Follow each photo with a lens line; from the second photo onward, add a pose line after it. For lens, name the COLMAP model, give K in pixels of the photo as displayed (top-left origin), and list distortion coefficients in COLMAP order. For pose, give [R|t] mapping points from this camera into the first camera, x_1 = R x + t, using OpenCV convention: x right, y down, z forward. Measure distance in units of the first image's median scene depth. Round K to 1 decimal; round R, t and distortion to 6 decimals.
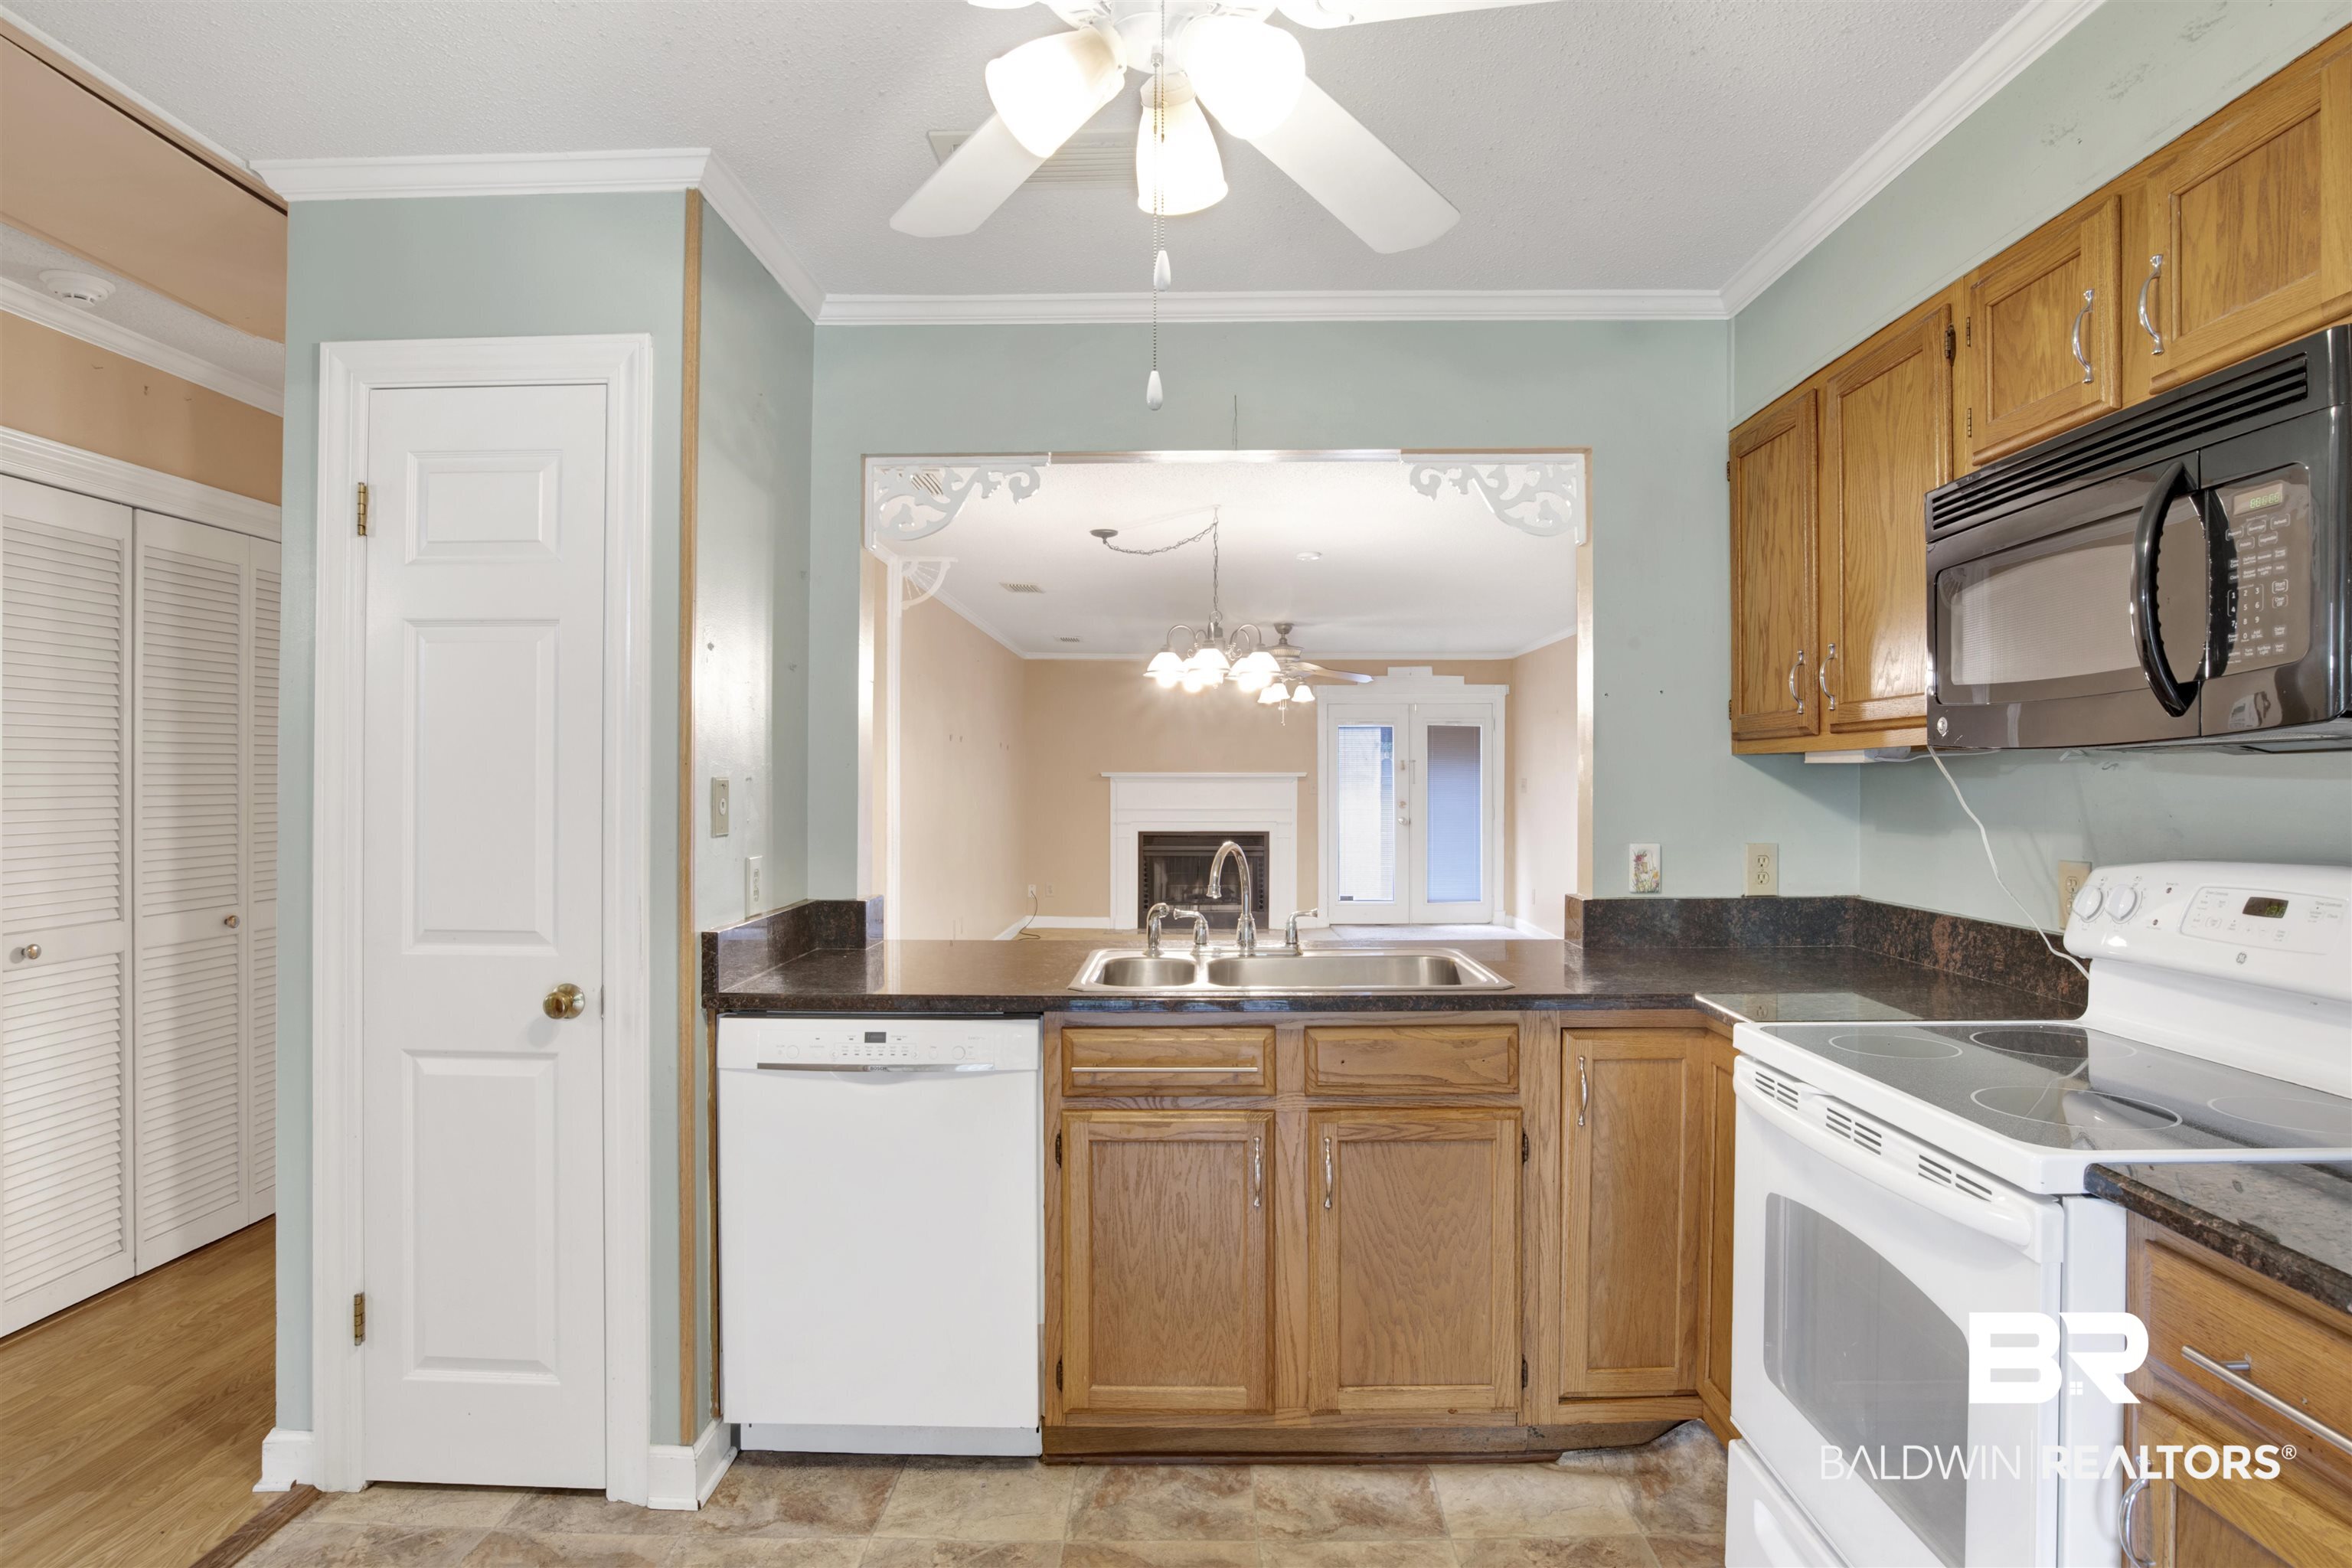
lens RADIAL K [[1250.1, 0, 1182.5], [0, 1250.1, 777.3], [0, 0, 1]] dist [-0.057353, 0.010594]
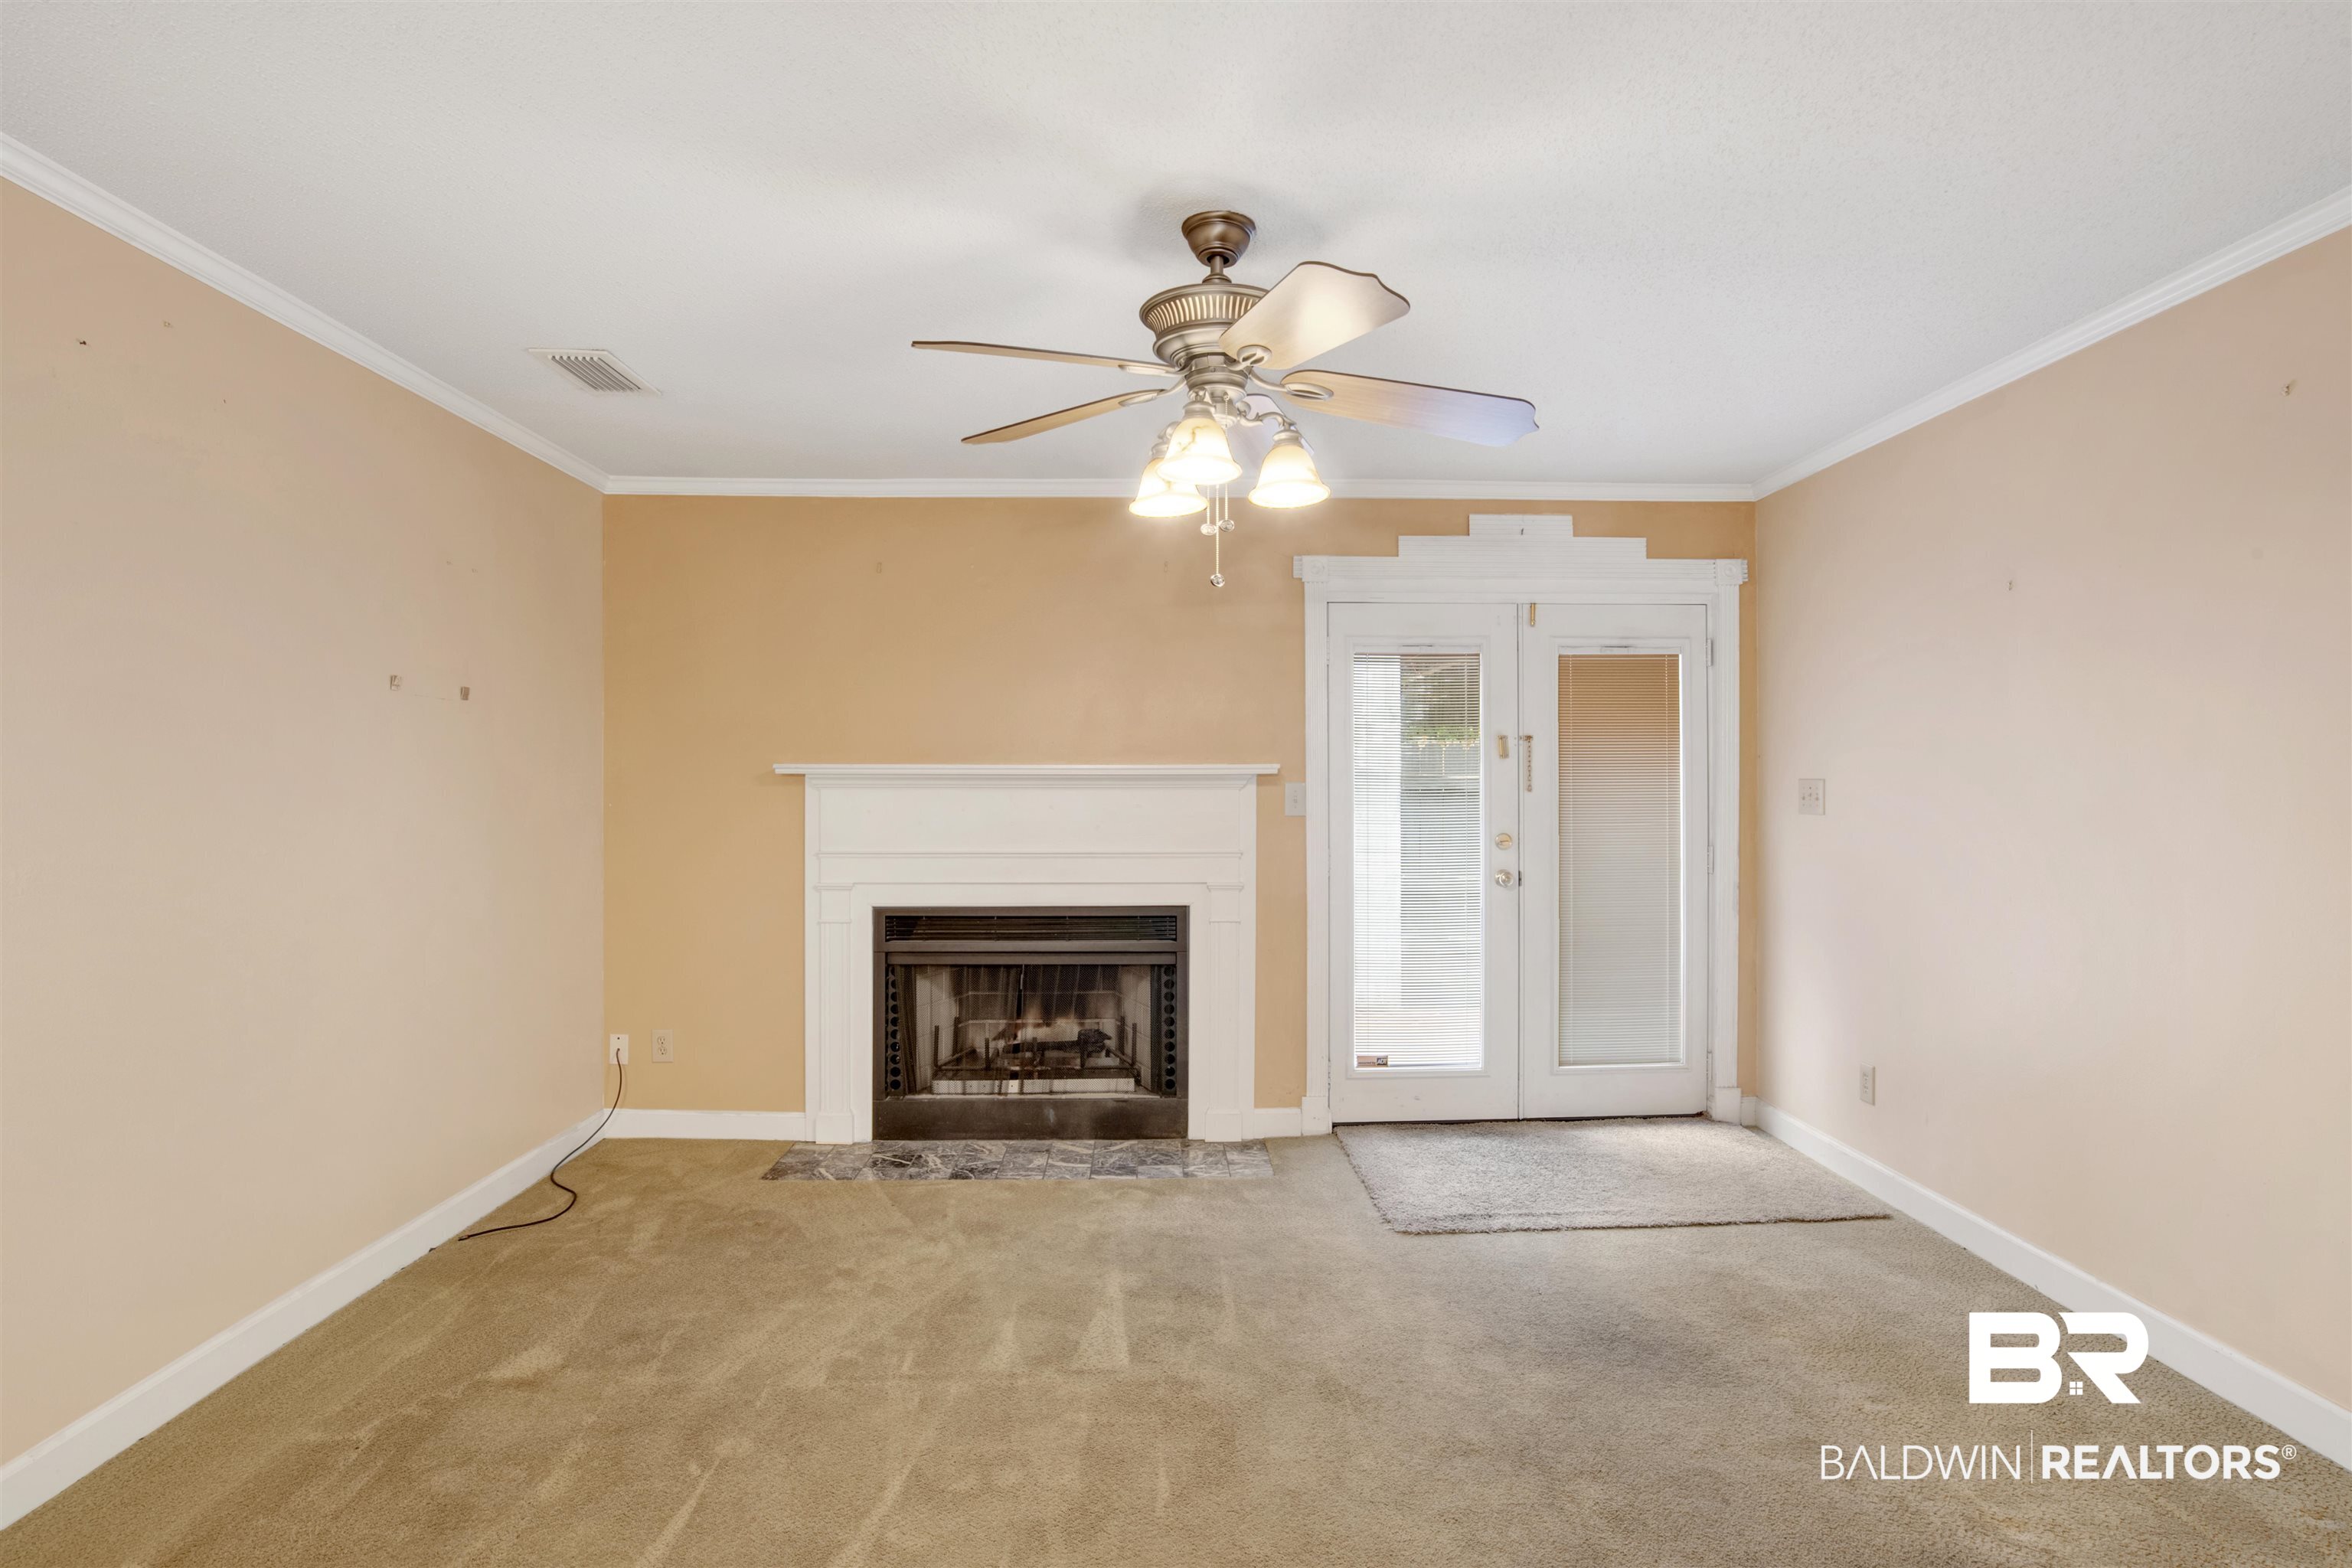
lens RADIAL K [[1250.1, 0, 1173.6], [0, 1250.1, 784.0], [0, 0, 1]] dist [-0.057353, 0.010594]
pose [[0.999144, -0.000082, 0.041373, 0.047158], [-0.000086, 0.999992, 0.004049, 0.001101], [-0.041373, -0.004049, 0.999136, 0.582948]]
